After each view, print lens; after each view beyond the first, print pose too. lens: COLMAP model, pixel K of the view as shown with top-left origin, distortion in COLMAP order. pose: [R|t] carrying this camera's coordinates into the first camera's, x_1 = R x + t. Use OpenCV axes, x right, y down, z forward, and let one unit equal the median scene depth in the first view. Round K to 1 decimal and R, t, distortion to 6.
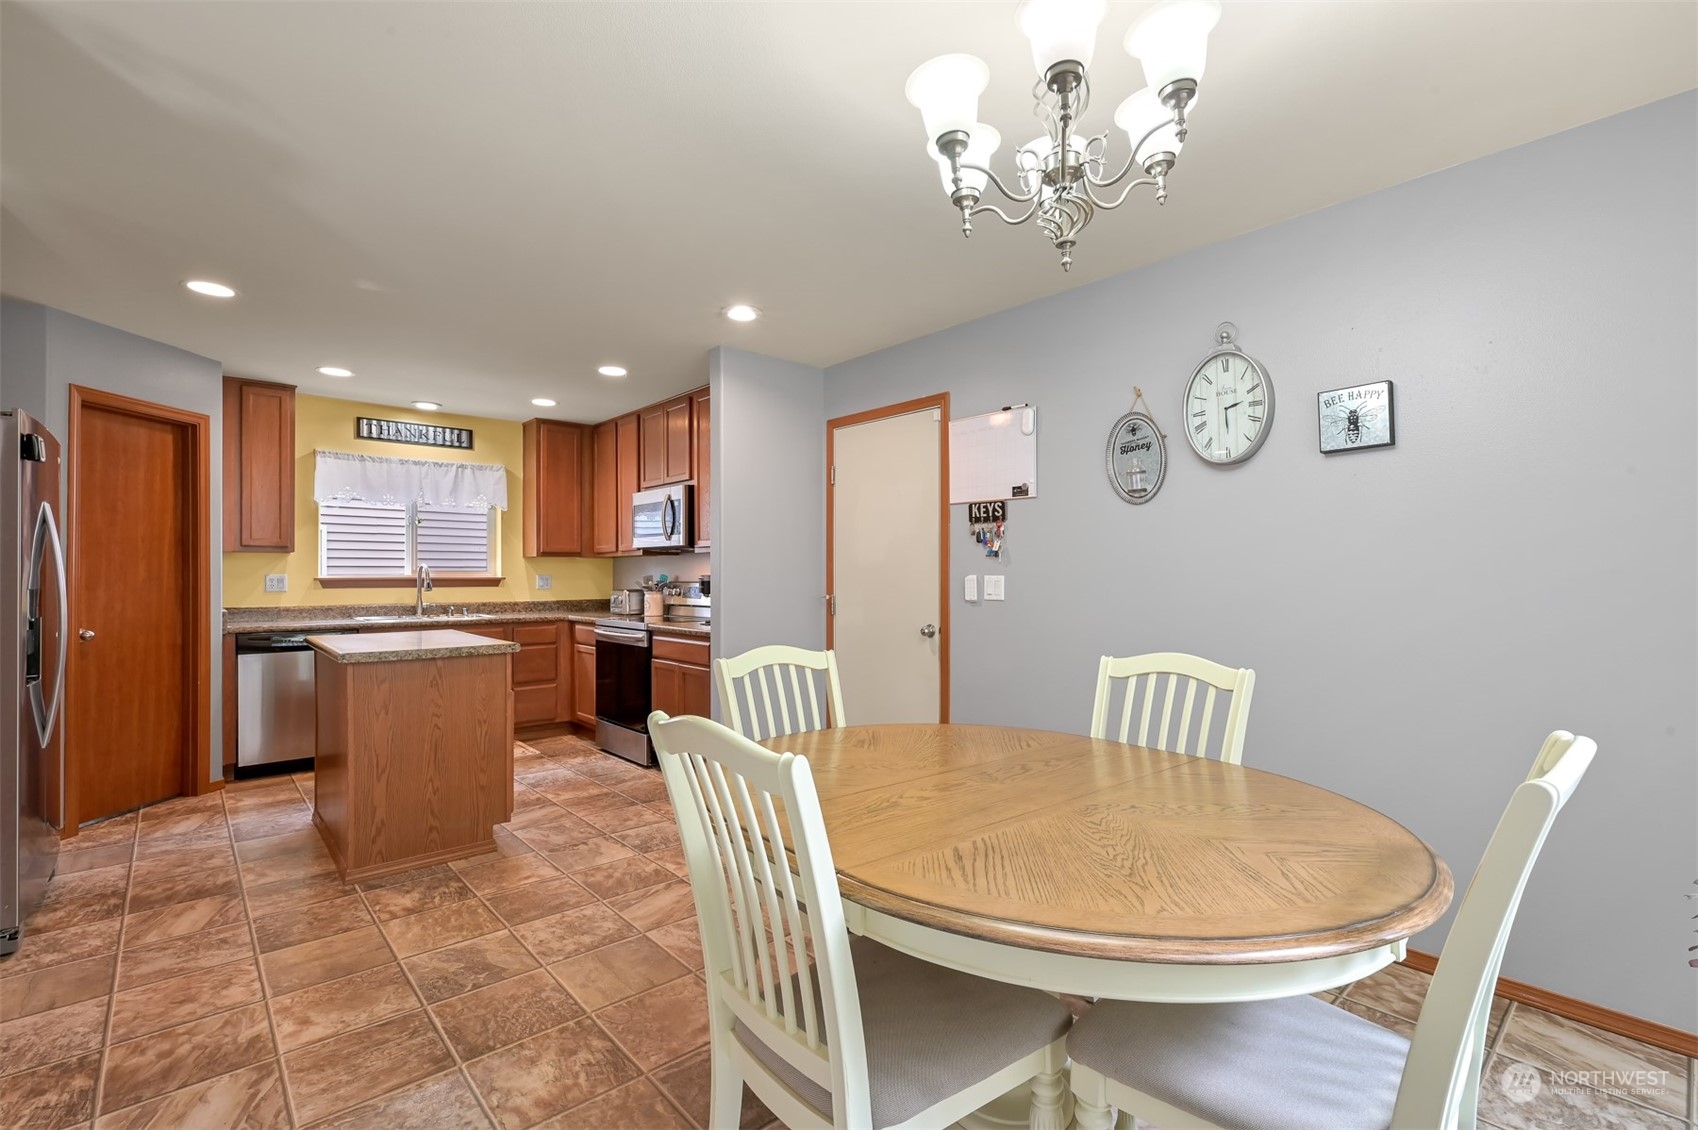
lens RADIAL K [[757.1, 0, 856.7], [0, 757.1, 564.9], [0, 0, 1]] dist [-0.005948, 0.001327]
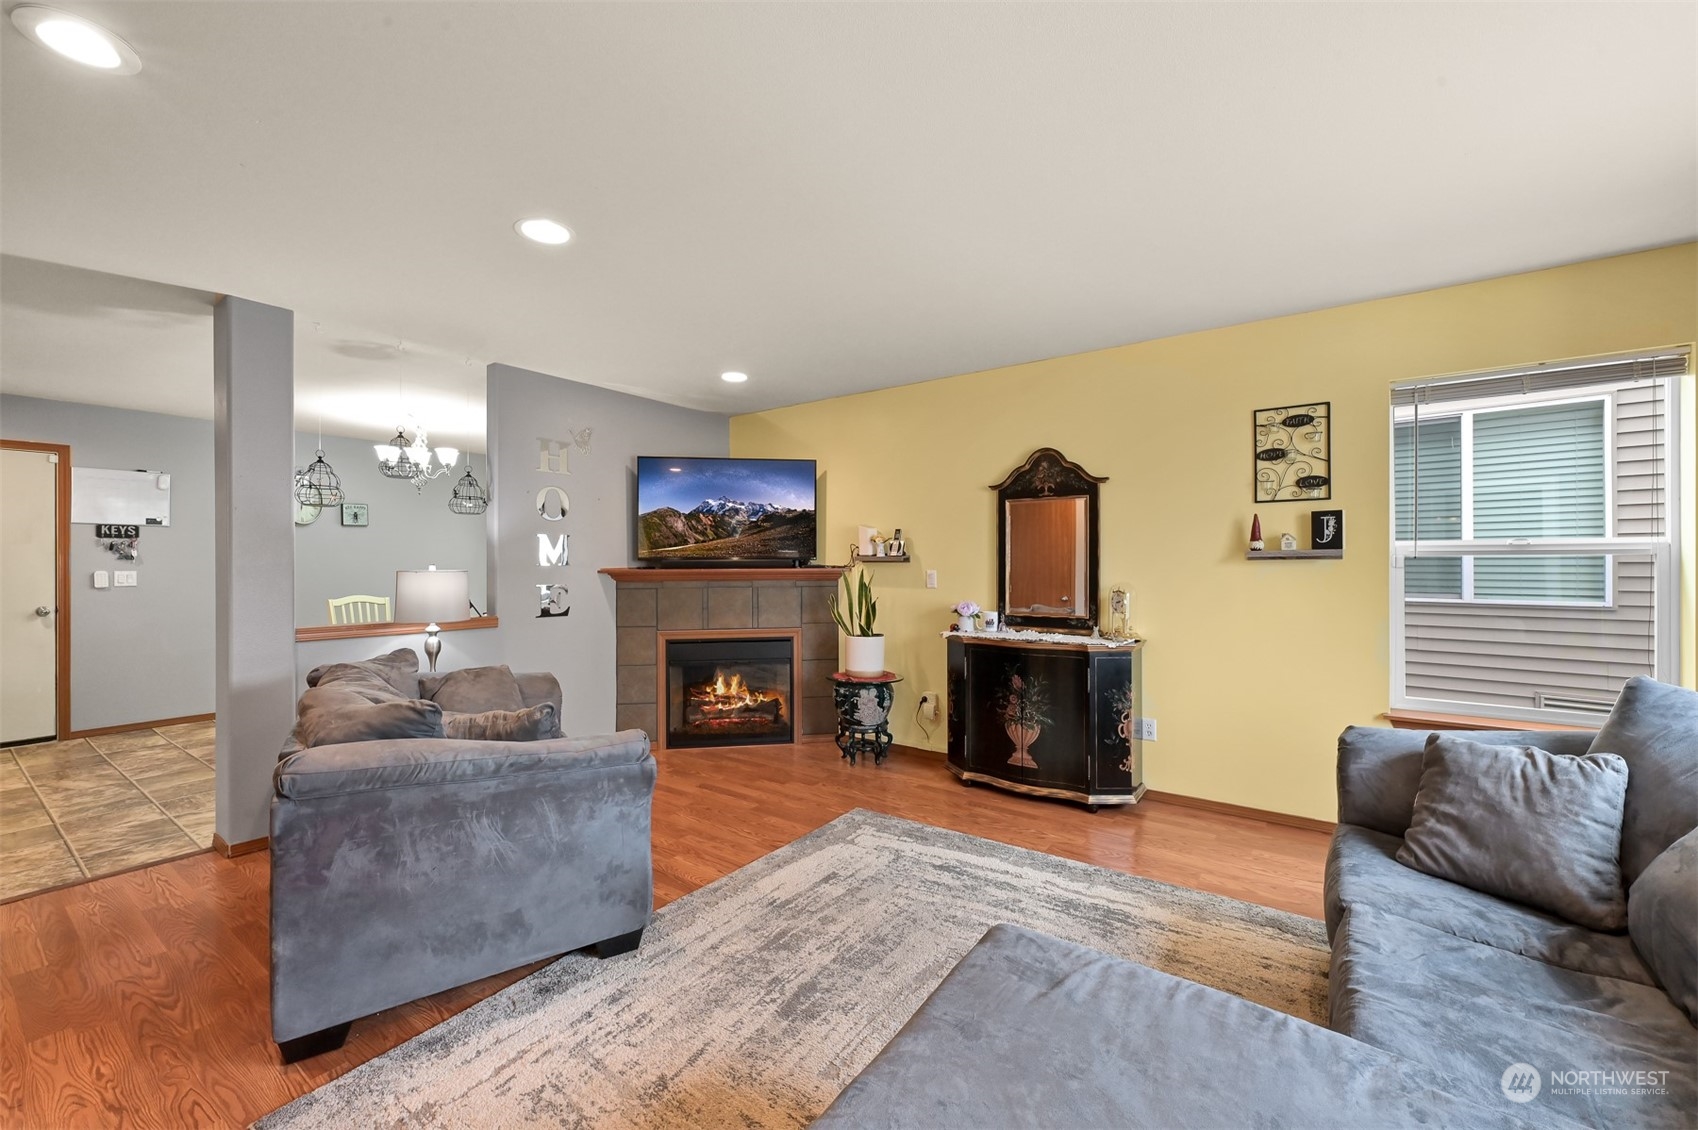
lens RADIAL K [[679.6, 0, 849.0], [0, 679.6, 565.0], [0, 0, 1]] dist [0.005406, 0.000318]
pose [[-0.223232, 0.003238, 0.974760, -2.278473], [-0.008673, 0.999948, -0.005308, -0.007712], [-0.974727, -0.009639, -0.223193, -0.251408]]
